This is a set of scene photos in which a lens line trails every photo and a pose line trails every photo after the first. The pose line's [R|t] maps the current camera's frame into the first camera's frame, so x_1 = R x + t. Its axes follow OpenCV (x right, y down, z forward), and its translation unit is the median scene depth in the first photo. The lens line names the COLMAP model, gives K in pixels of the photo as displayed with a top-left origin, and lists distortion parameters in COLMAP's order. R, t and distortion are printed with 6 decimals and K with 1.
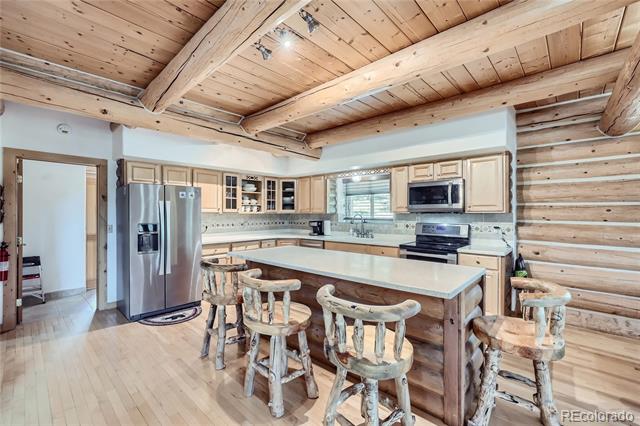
lens RADIAL K [[276.5, 0, 315.9], [0, 276.5, 214.9], [0, 0, 1]] dist [0.000570, 0.001953]
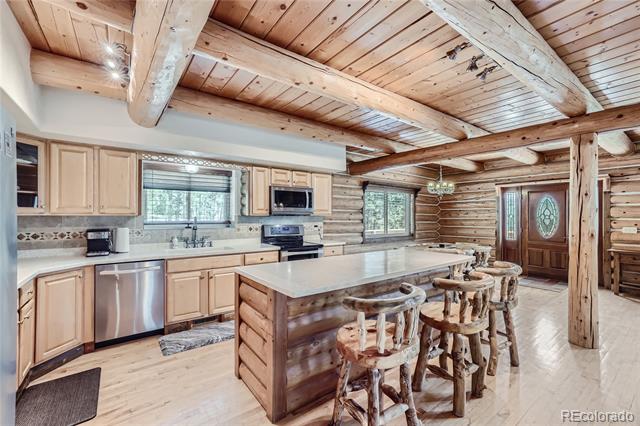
lens RADIAL K [[276.5, 0, 318.0], [0, 276.5, 213.5], [0, 0, 1]] dist [0.000570, 0.001953]
pose [[0.191303, 0.006893, 0.981507, -0.614749], [0.003011, 0.999967, -0.007609, -0.005858], [-0.981526, 0.004411, 0.191276, 0.642016]]
